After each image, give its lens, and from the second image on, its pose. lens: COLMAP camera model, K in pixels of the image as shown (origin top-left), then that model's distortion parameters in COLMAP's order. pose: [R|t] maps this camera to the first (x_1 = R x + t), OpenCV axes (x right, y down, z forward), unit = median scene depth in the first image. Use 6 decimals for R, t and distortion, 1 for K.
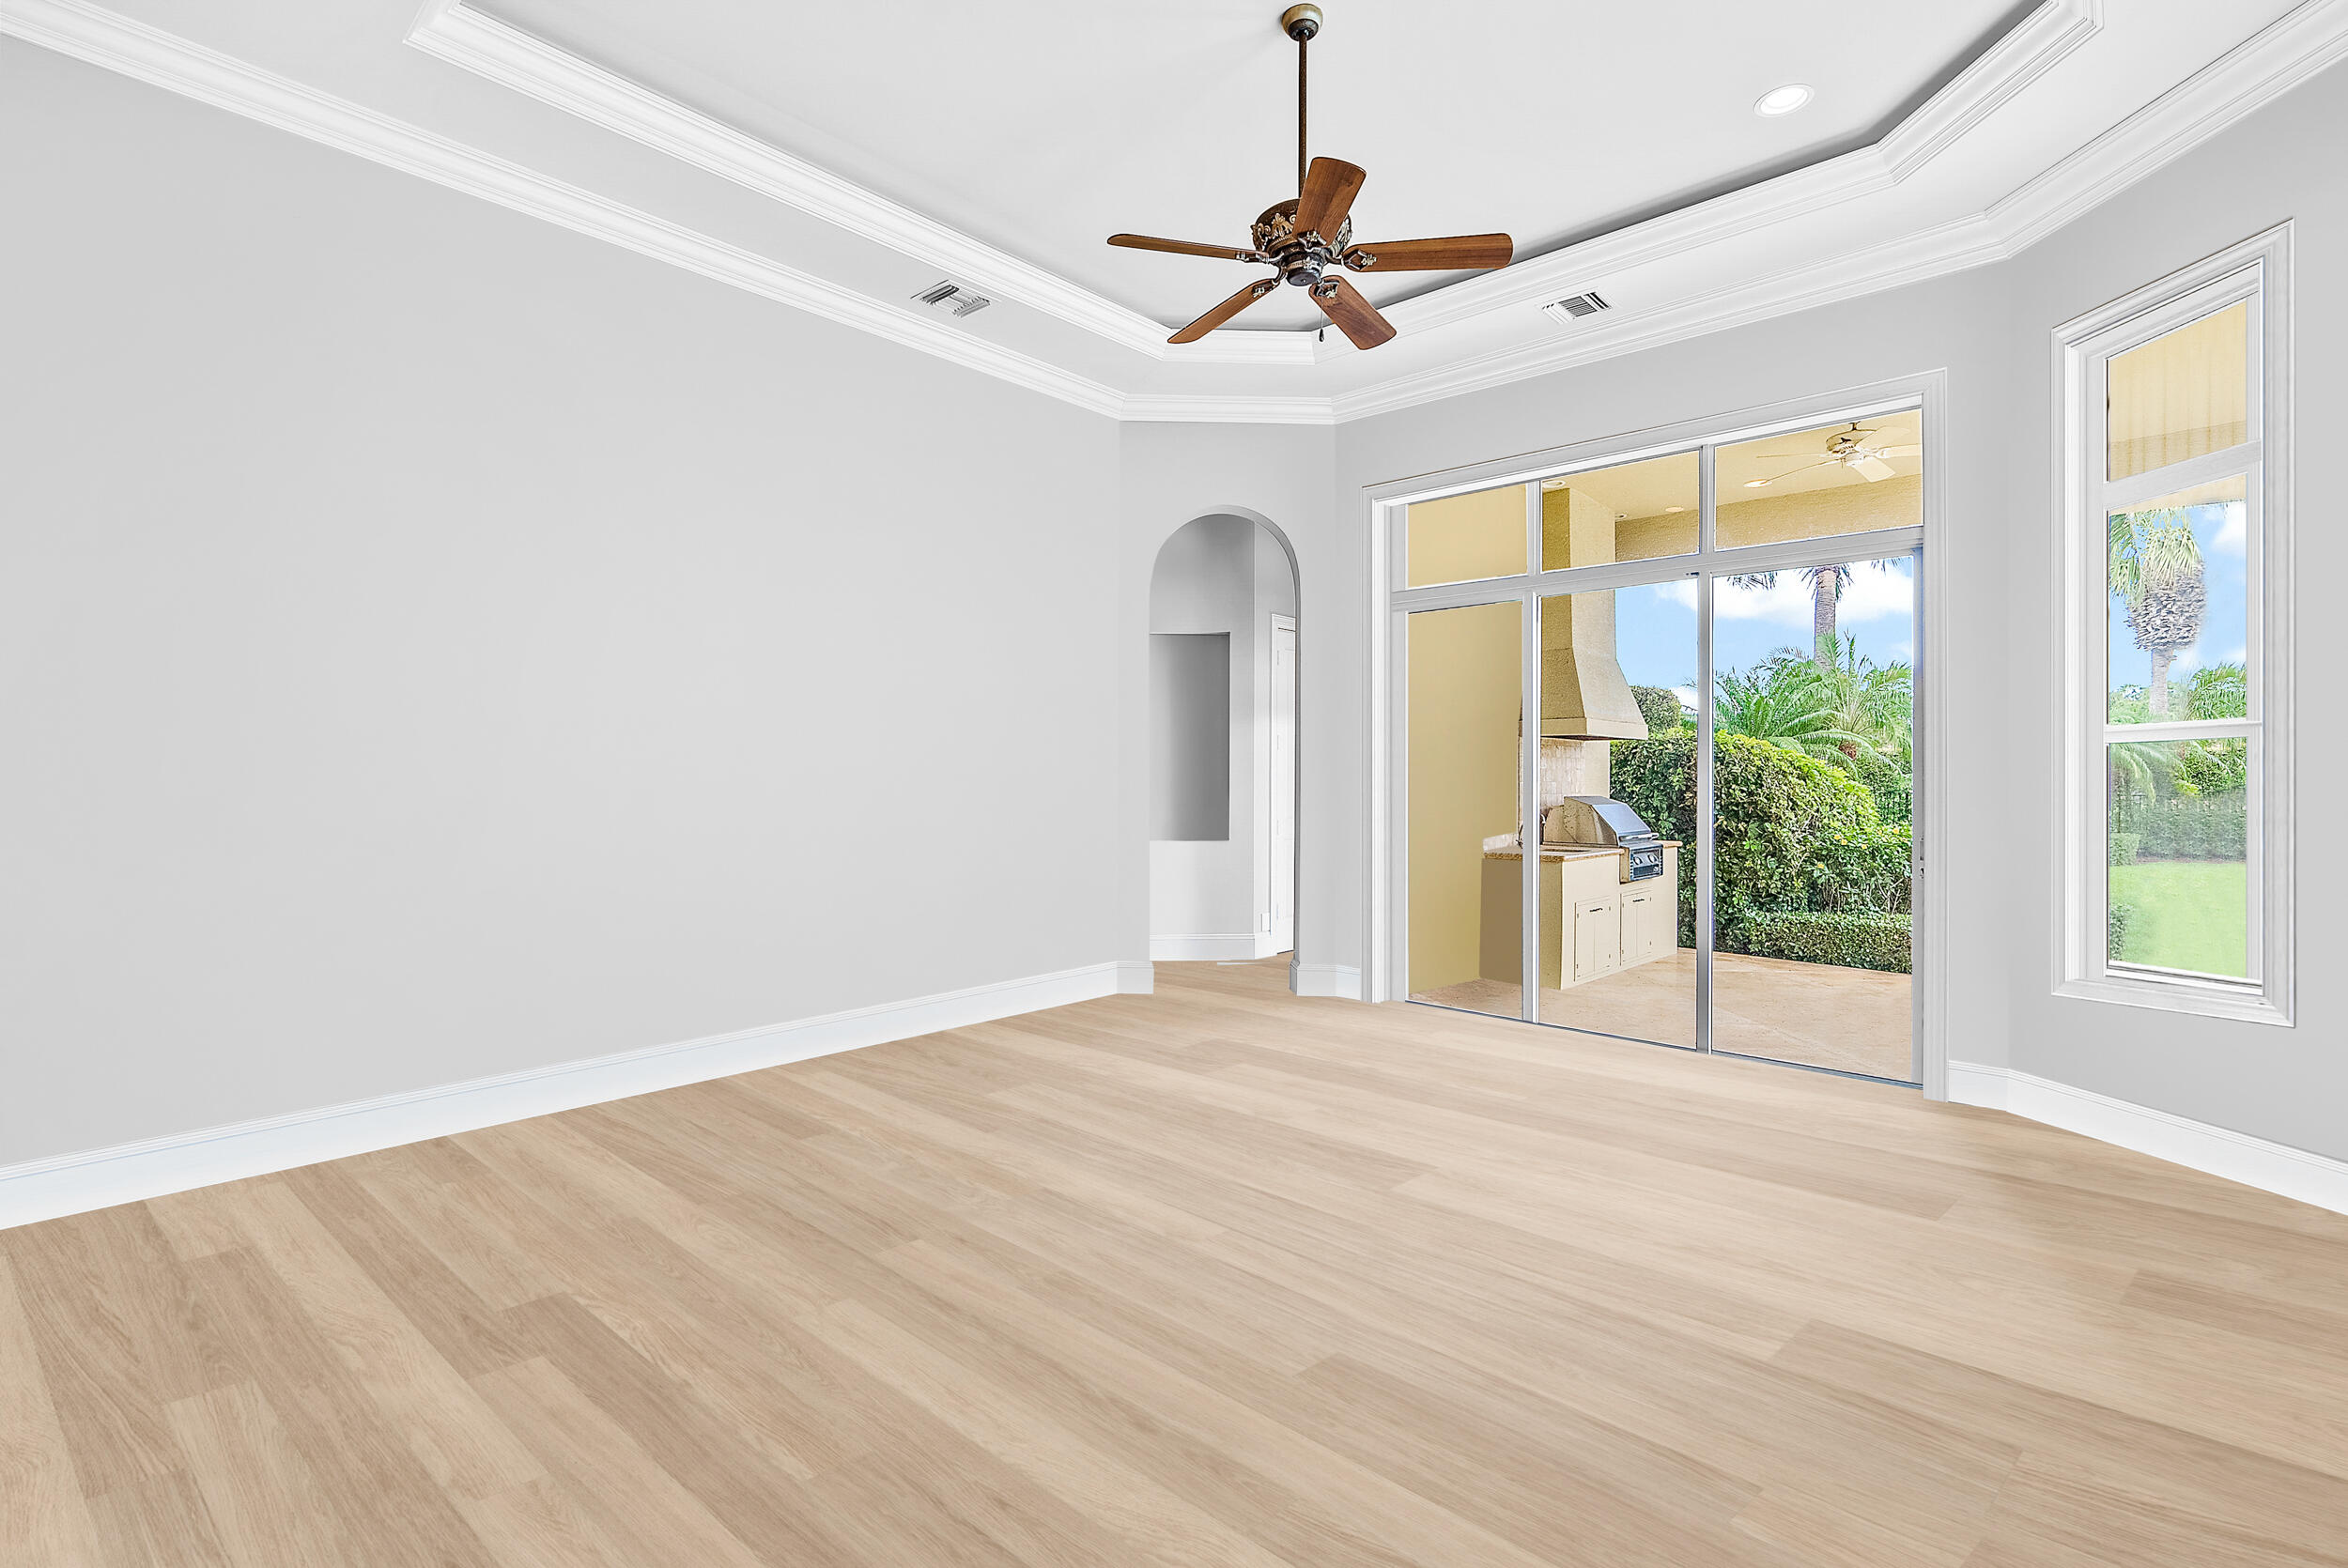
lens RADIAL K [[1069.8, 0, 1184.7], [0, 1069.8, 772.1], [0, 0, 1]] dist [-0.003742, 0.000916]
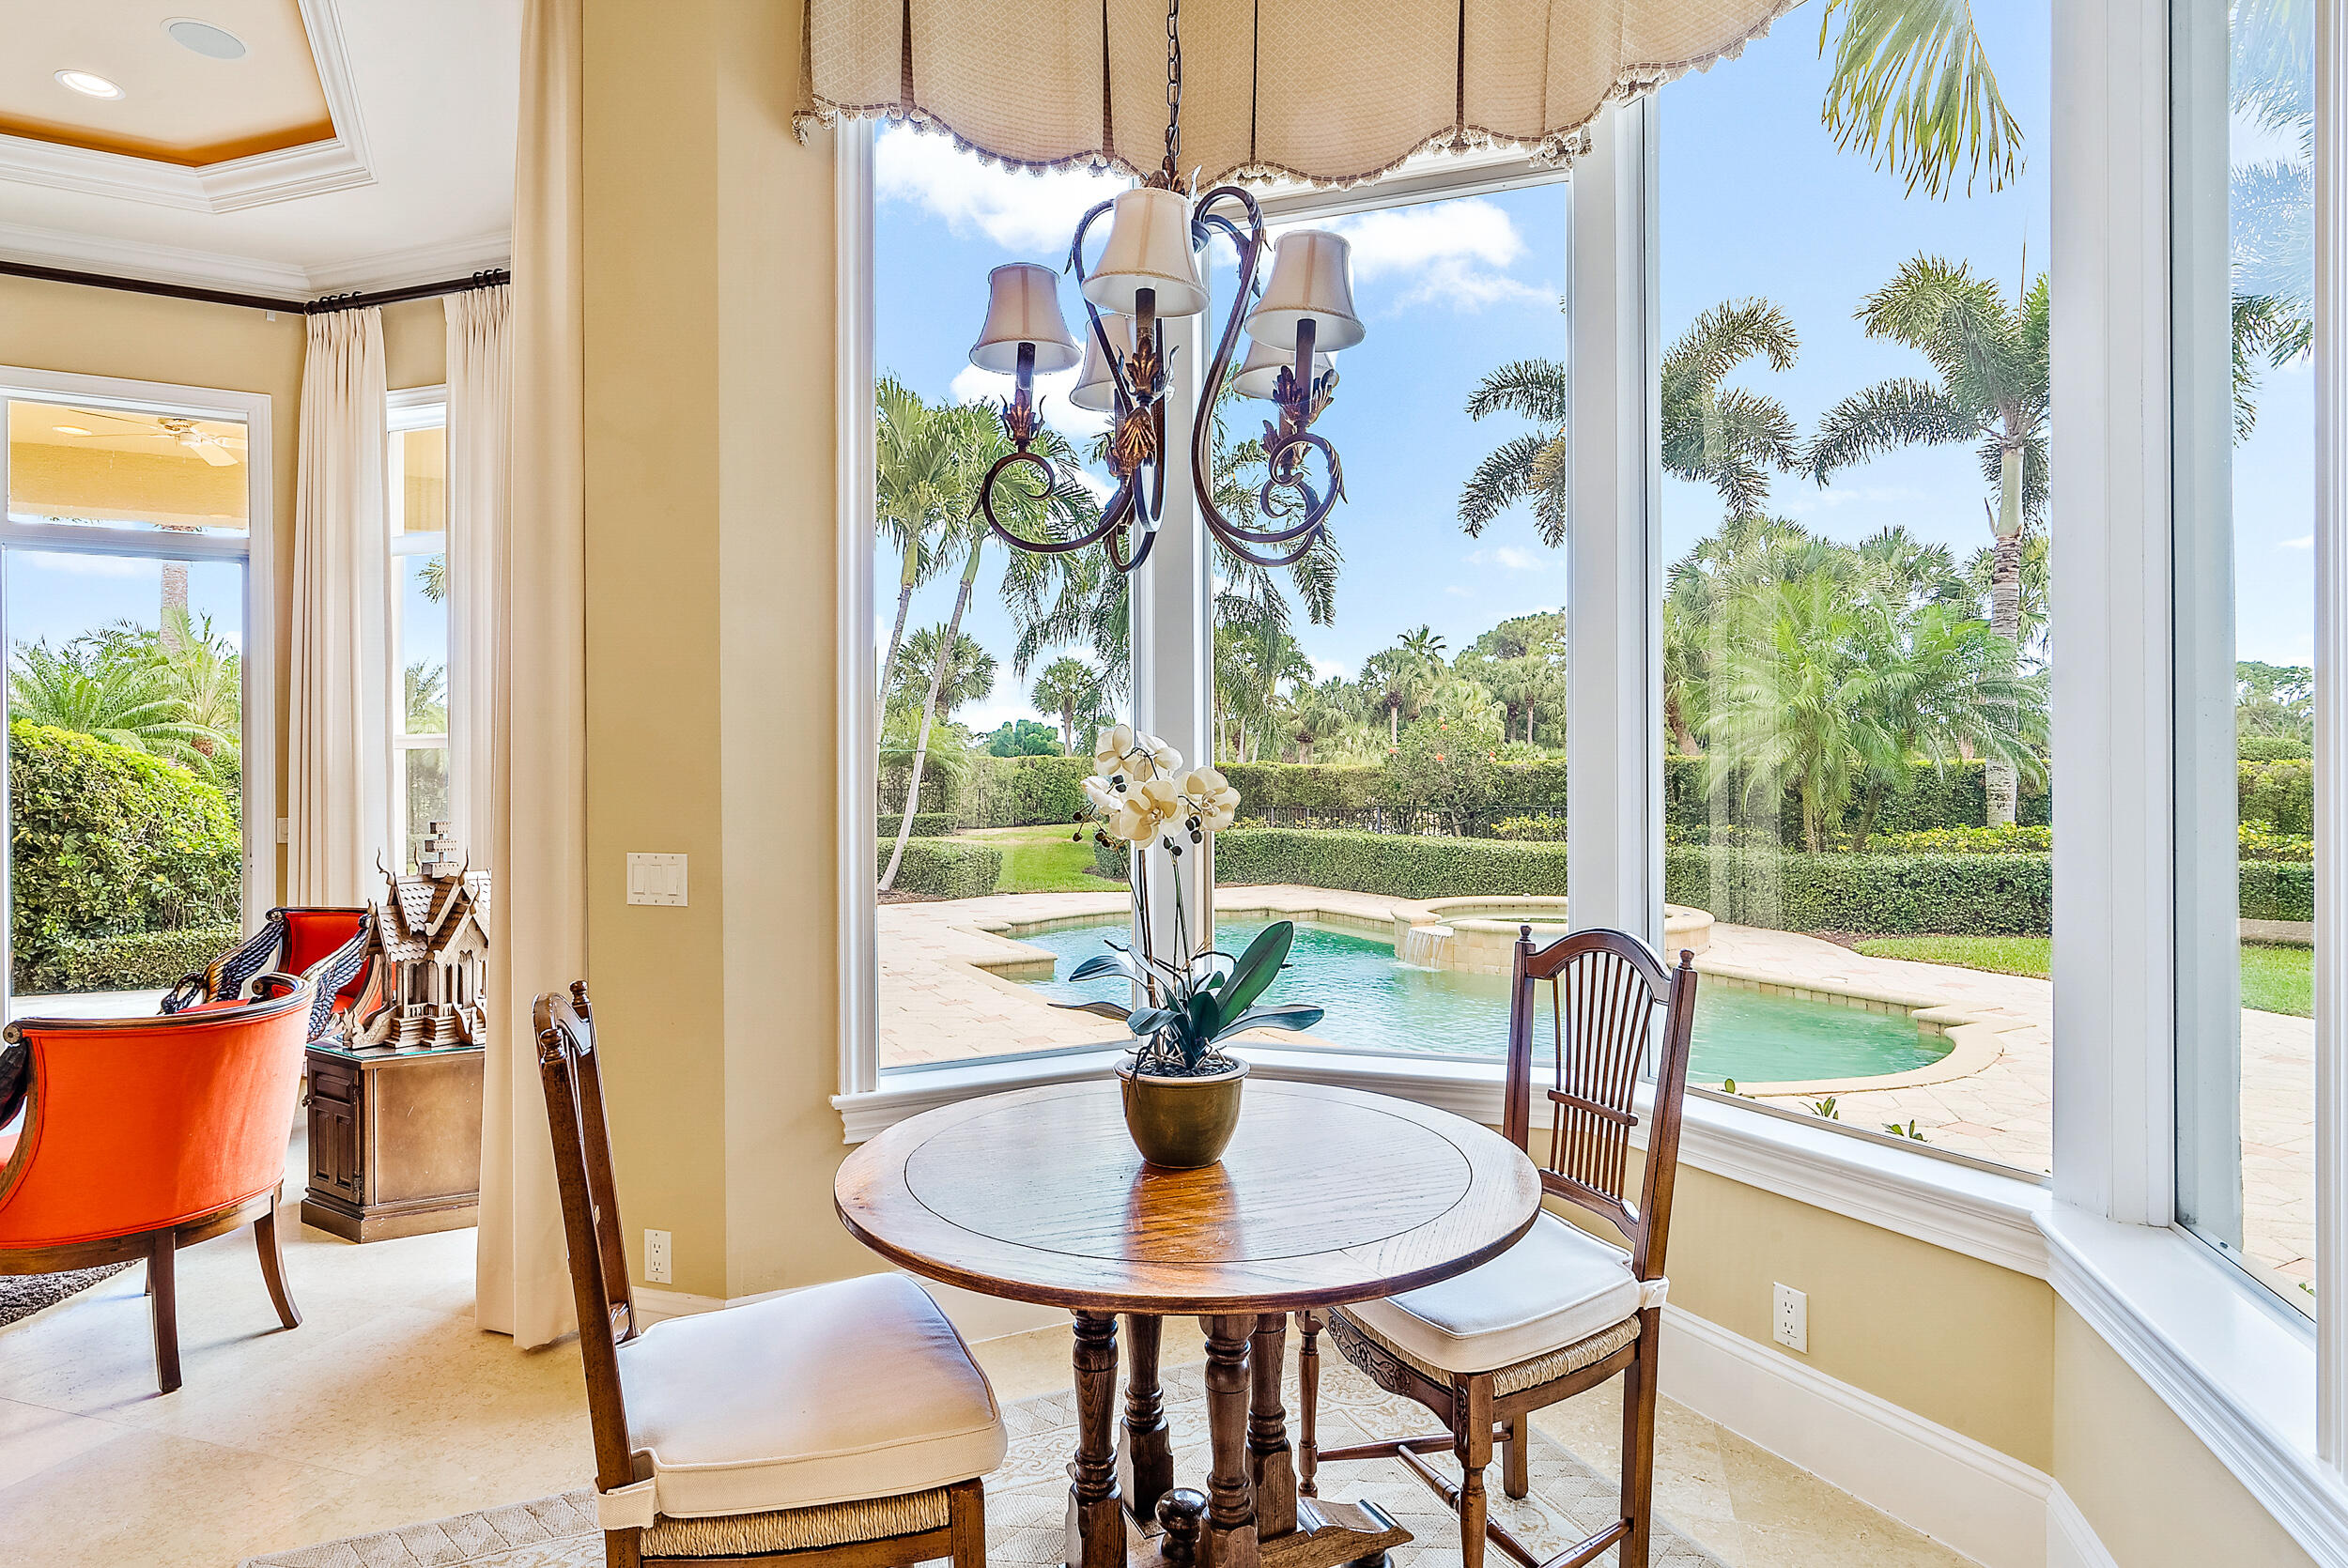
lens RADIAL K [[1228.4, 0, 1174.3], [0, 1228.4, 784.6], [0, 0, 1]] dist [-0.013151, 0.000970]
pose [[0.342833, -0.010392, 0.939339, -0.057751], [0.000339, 0.999940, 0.010939, -0.000662], [-0.939396, -0.003432, 0.342816, -0.122812]]
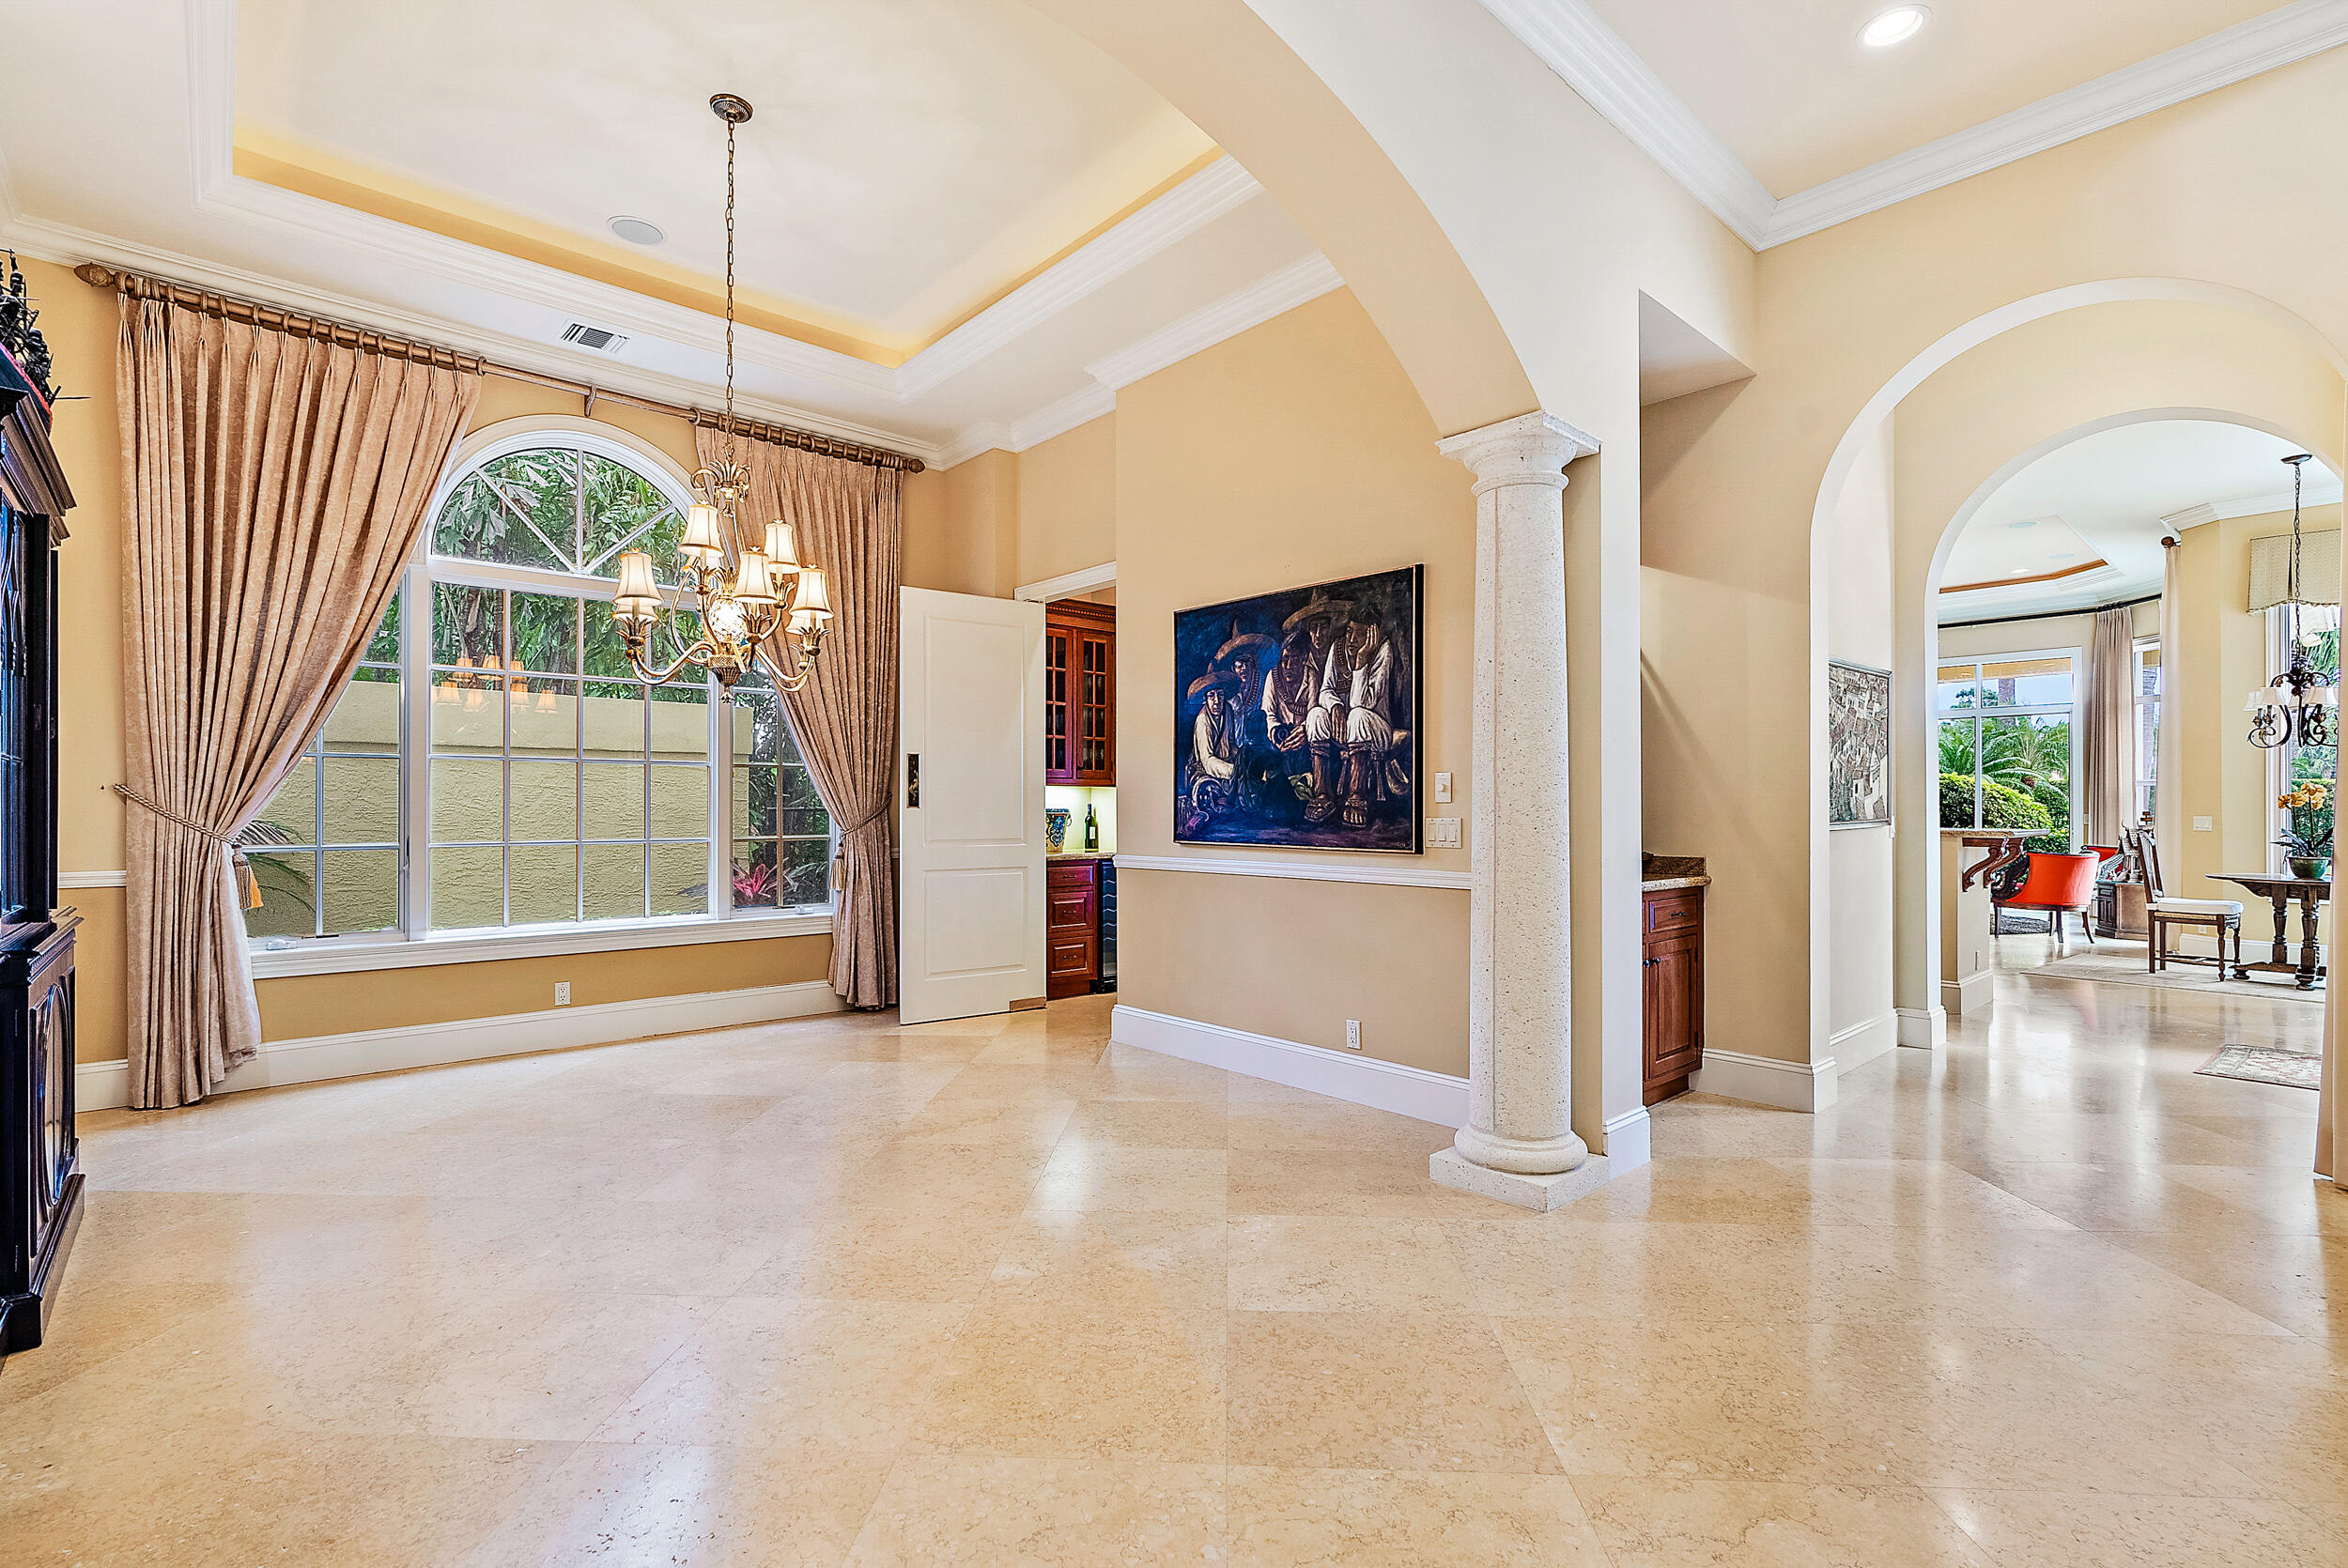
lens RADIAL K [[1069.8, 0, 1160.3], [0, 1069.8, 802.8], [0, 0, 1]] dist [-0.003742, 0.000916]
pose [[0.993482, -0.004575, -0.113898, -0.651522], [0.004780, 0.999987, 0.001529, 0.001220], [0.113889, -0.002064, 0.993491, -0.975943]]
